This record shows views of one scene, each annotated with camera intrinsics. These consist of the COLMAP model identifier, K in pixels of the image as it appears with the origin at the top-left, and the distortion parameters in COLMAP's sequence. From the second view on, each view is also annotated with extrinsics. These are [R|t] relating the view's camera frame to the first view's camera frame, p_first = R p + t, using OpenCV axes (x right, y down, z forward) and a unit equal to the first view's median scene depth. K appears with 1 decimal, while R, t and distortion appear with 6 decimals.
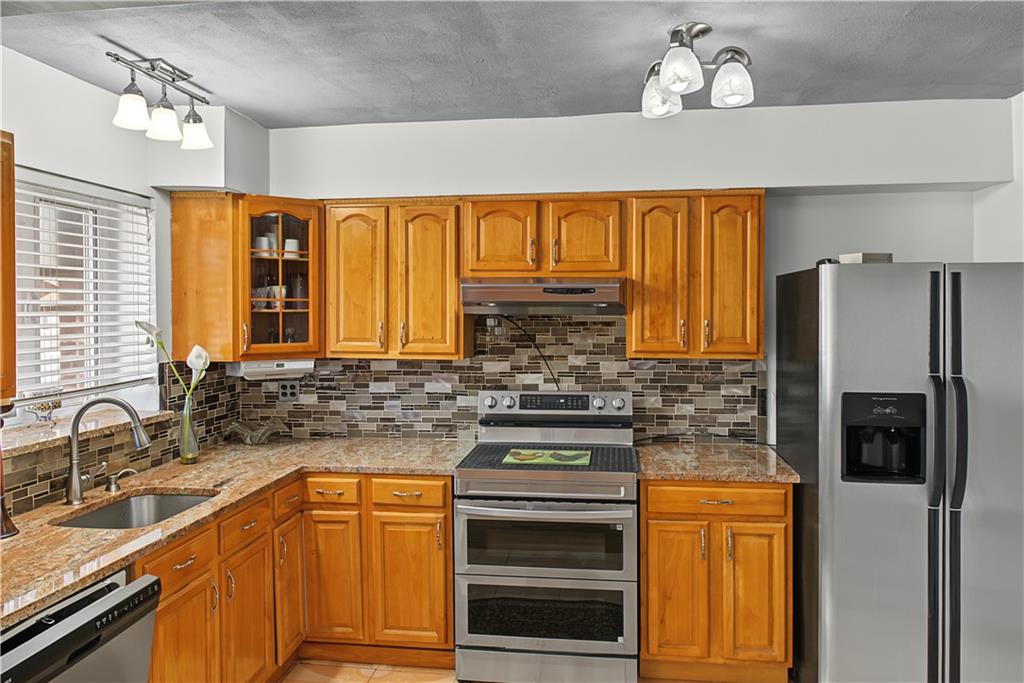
lens RADIAL K [[723.2, 0, 512.1], [0, 723.2, 309.7], [0, 0, 1]] dist [0.000294, -0.000486]
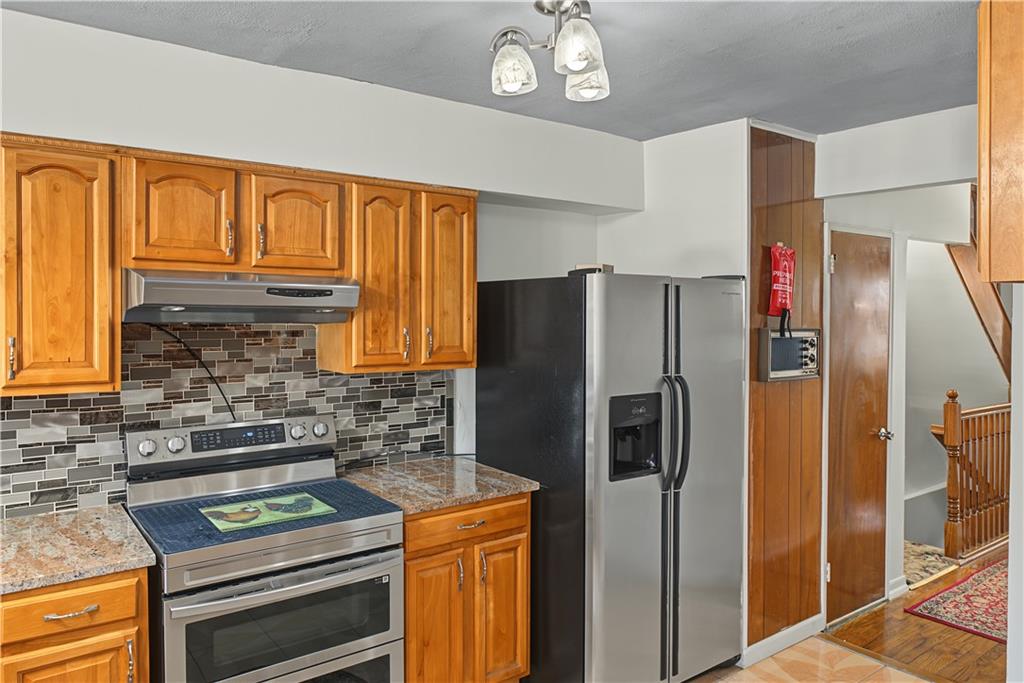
lens RADIAL K [[711.8, 0, 512.7], [0, 711.8, 322.1], [0, 0, 1]] dist [-0.007214, 0.000479]
pose [[0.714751, -0.005263, 0.699359, -0.273167], [-0.003925, 0.999926, 0.011535, -0.003596], [-0.699368, -0.010990, 0.714677, 0.275748]]
